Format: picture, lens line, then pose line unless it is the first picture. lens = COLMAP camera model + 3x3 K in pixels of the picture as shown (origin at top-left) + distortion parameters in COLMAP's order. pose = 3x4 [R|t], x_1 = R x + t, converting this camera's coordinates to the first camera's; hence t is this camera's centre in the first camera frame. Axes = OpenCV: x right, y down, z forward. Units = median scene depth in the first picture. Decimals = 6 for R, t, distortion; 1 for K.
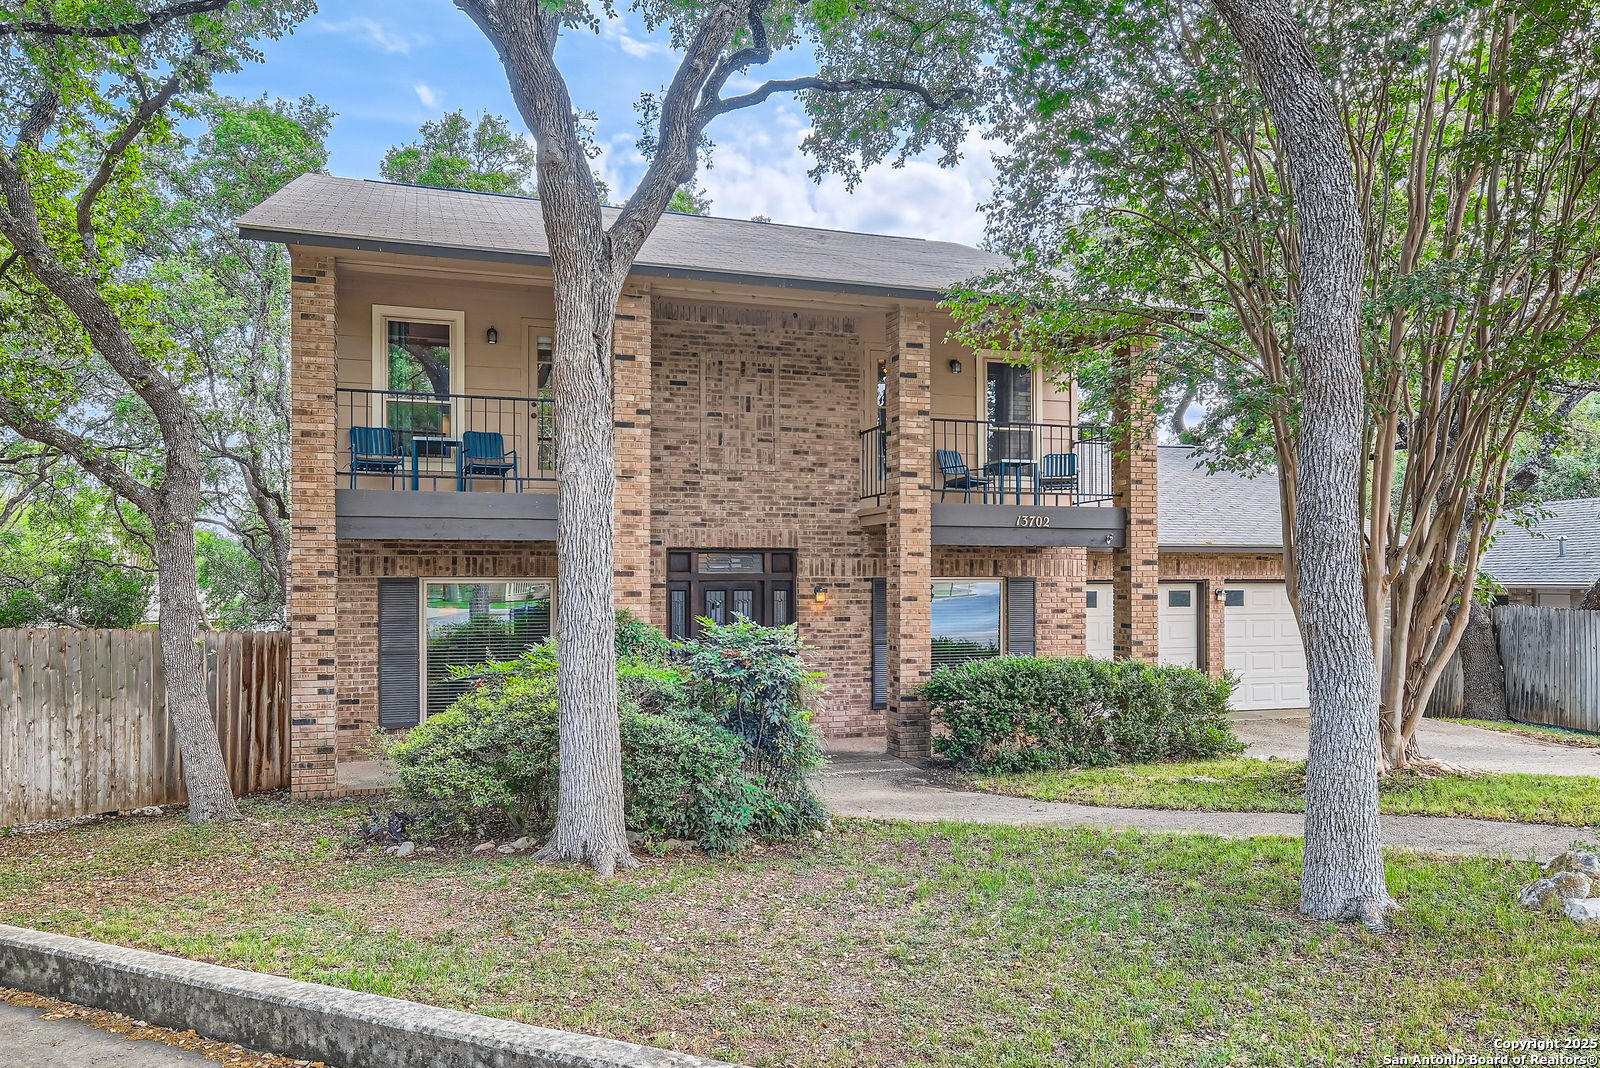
lens RADIAL K [[1116.0, 0, 780.9], [0, 1116.0, 574.6], [0, 0, 1]] dist [0.012306, -0.009102]
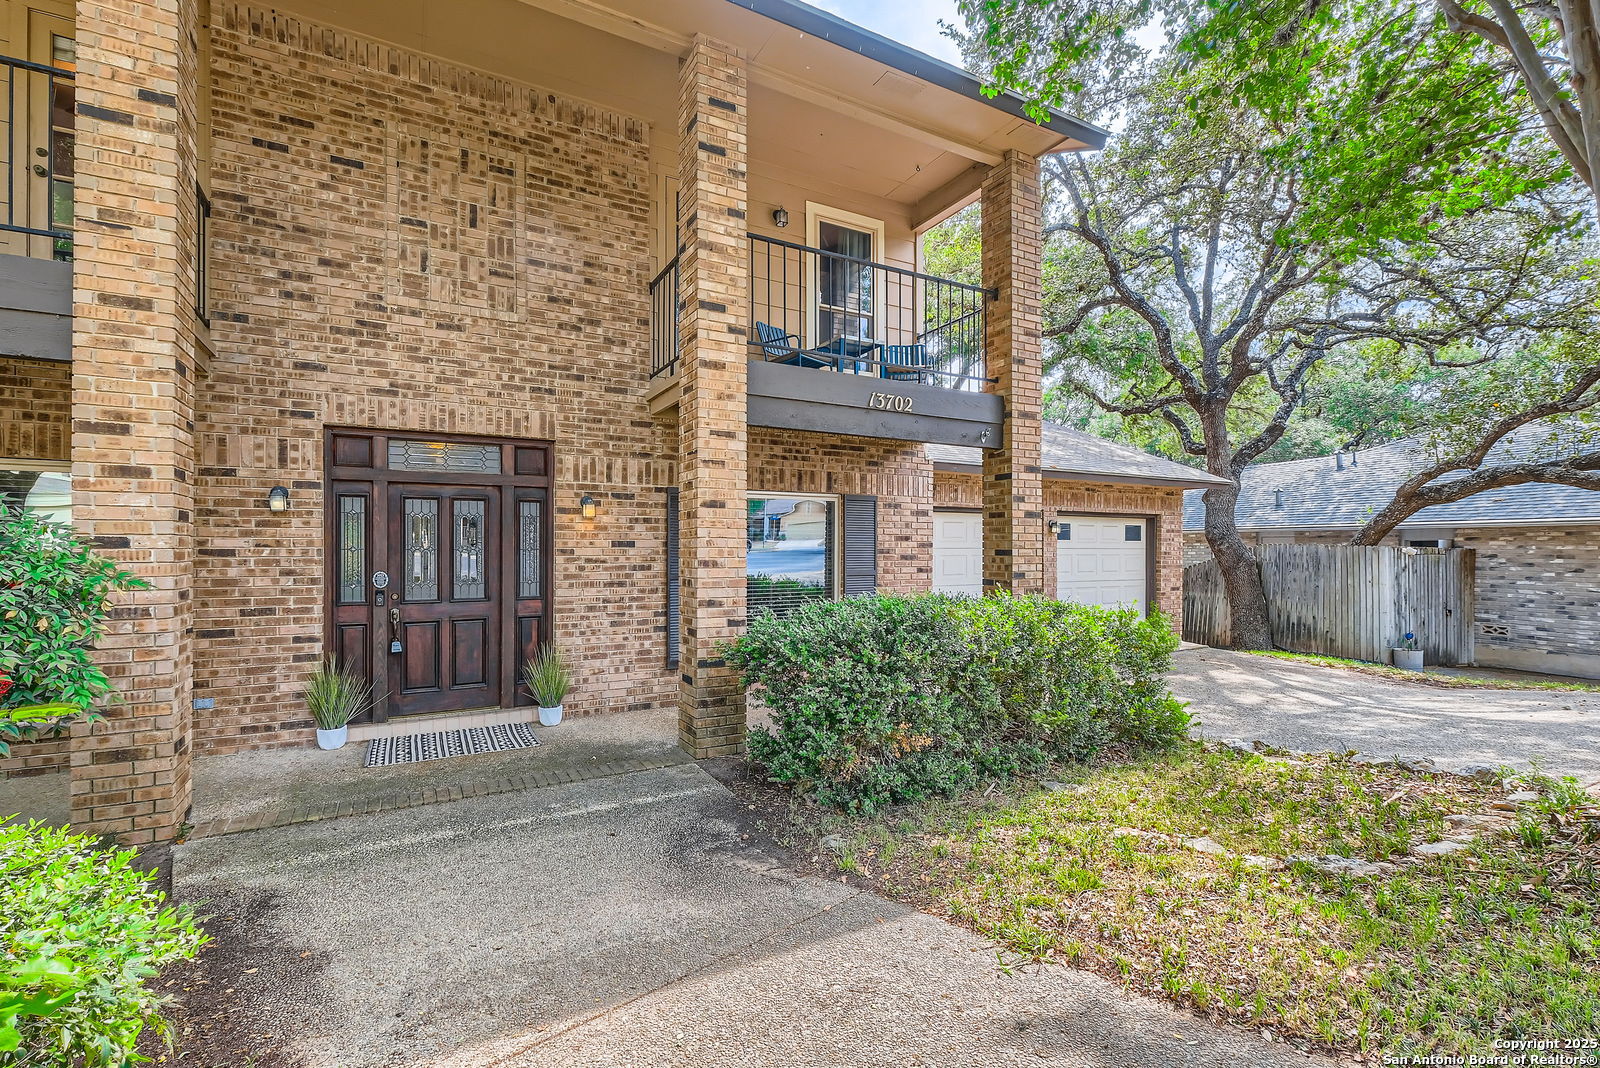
lens RADIAL K [[701.1, 0, 781.6], [0, 701.1, 549.3], [0, 0, 1]] dist [-0.000816, 0.000462]
pose [[0.984285, 0.002235, 0.176571, 0.079261], [-0.003656, 0.999964, 0.007719, 0.041342], [-0.176547, -0.008243, 0.984258, 0.571451]]
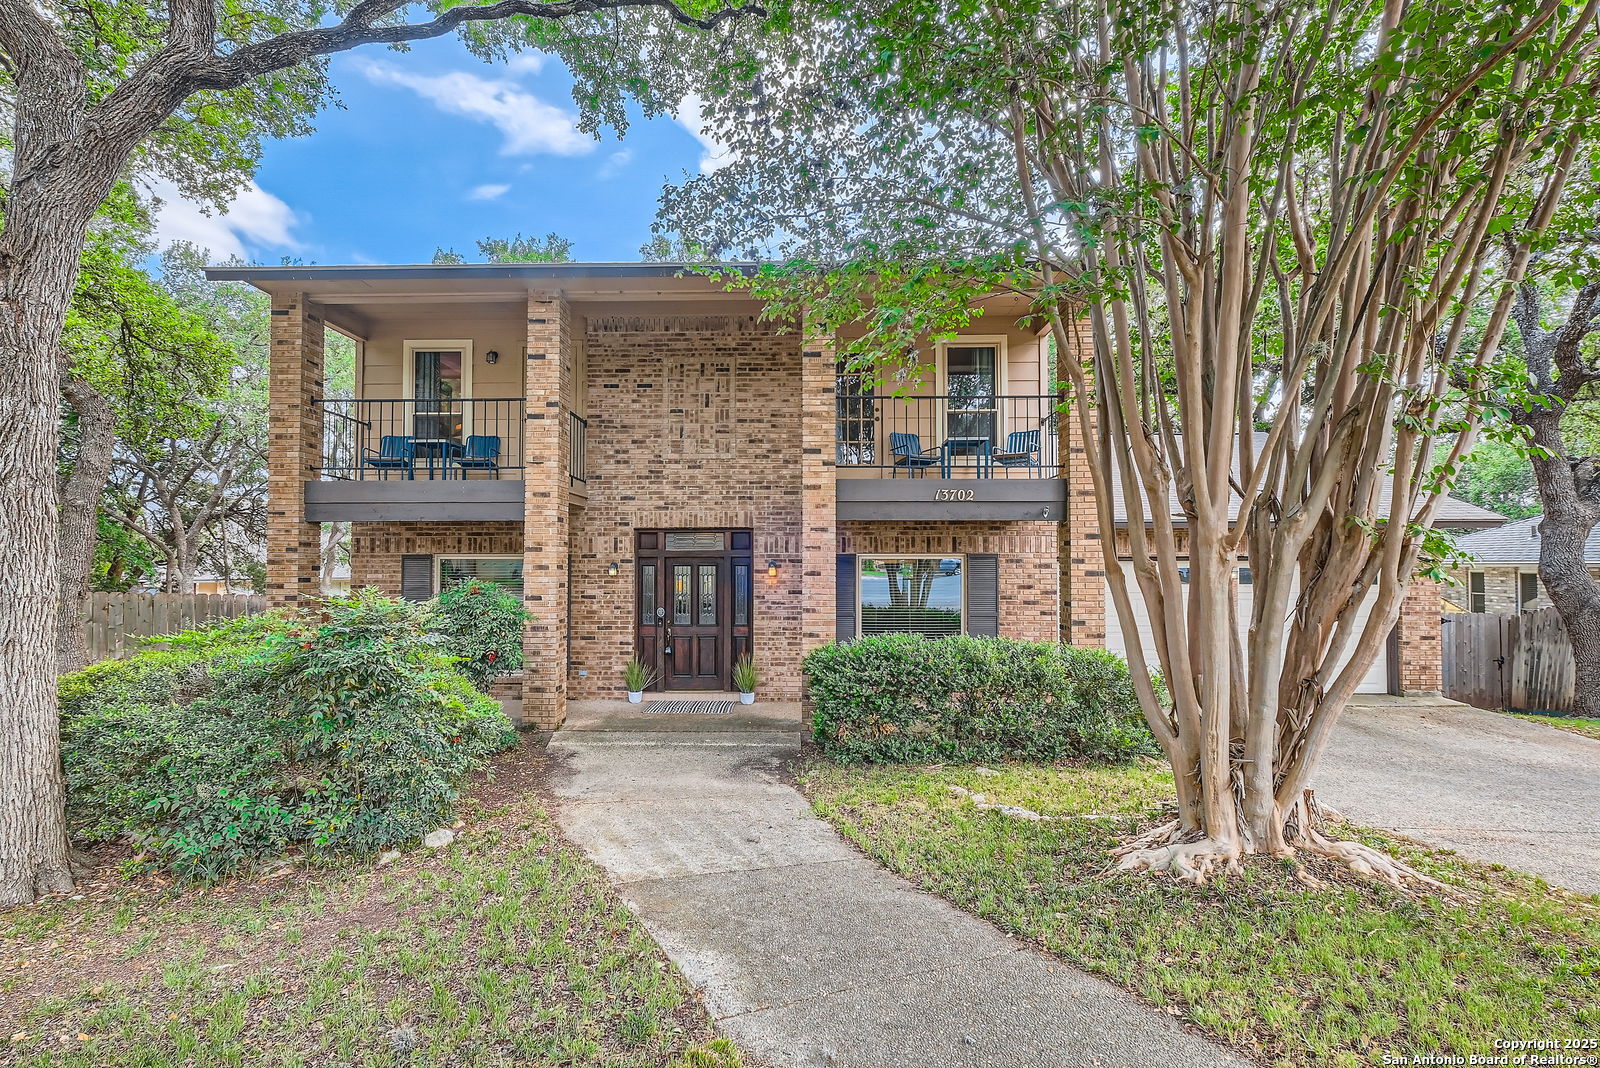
lens RADIAL K [[701.1, 0, 788.4], [0, 701.1, 551.3], [0, 0, 1]] dist [-0.000816, 0.000462]
pose [[0.941126, -0.005040, -0.338017, 0.293368], [0.001170, 0.999931, -0.011650, 0.008373], [0.338053, 0.010569, 0.941068, 0.371153]]
